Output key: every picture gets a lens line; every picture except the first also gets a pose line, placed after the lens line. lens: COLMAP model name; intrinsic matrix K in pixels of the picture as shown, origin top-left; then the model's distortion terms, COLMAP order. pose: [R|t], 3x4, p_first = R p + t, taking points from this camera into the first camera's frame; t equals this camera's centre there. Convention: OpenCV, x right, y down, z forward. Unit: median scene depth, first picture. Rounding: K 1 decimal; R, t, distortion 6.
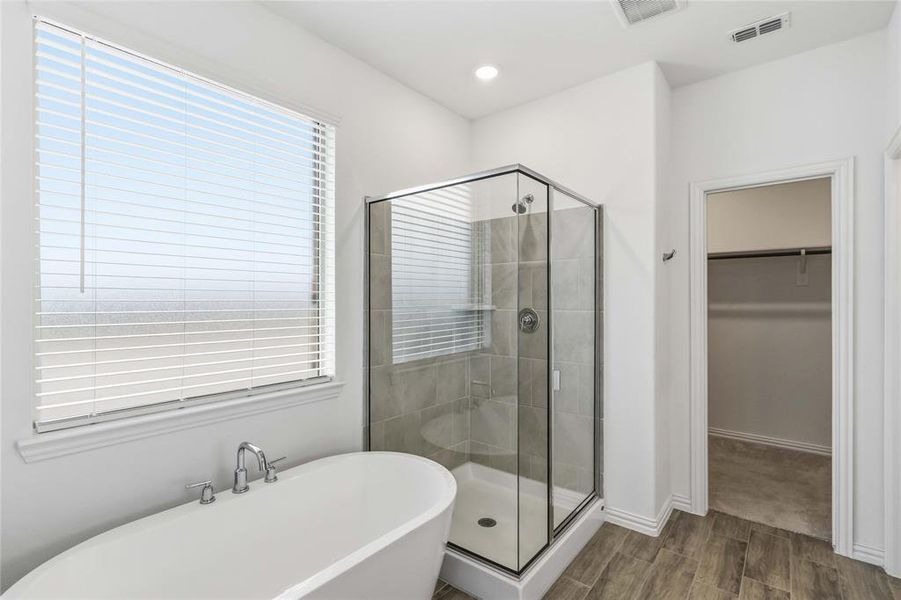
lens RADIAL K [[423.2, 0, 453.6], [0, 423.2, 300.0], [0, 0, 1]] dist [-0.009388, 0.001615]
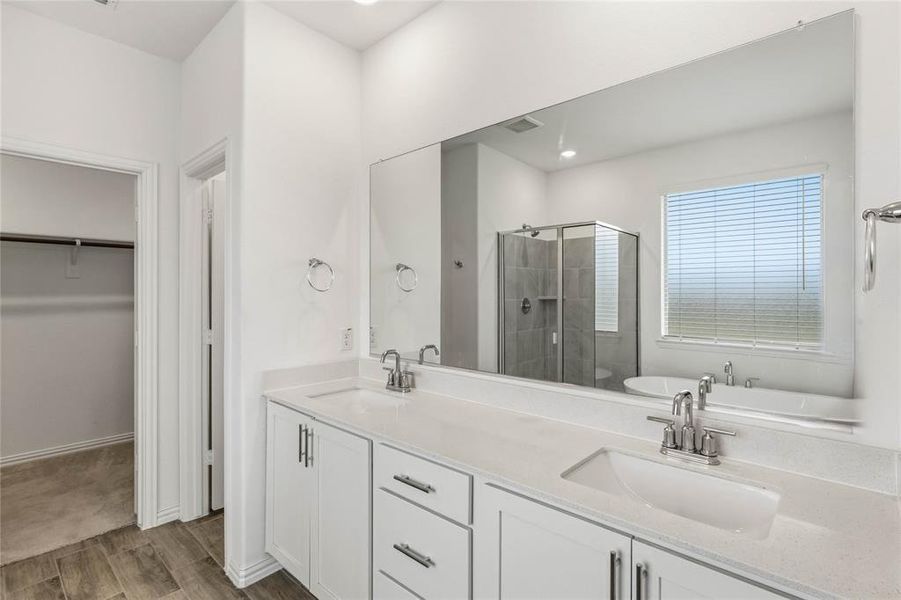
lens RADIAL K [[423.2, 0, 454.1], [0, 423.2, 296.5], [0, 0, 1]] dist [-0.009388, 0.001615]
pose [[0.049439, -0.003680, 0.998770, -0.109625], [-0.003183, 0.999988, 0.003842, 0.002751], [-0.998772, -0.003369, 0.049427, 0.151651]]
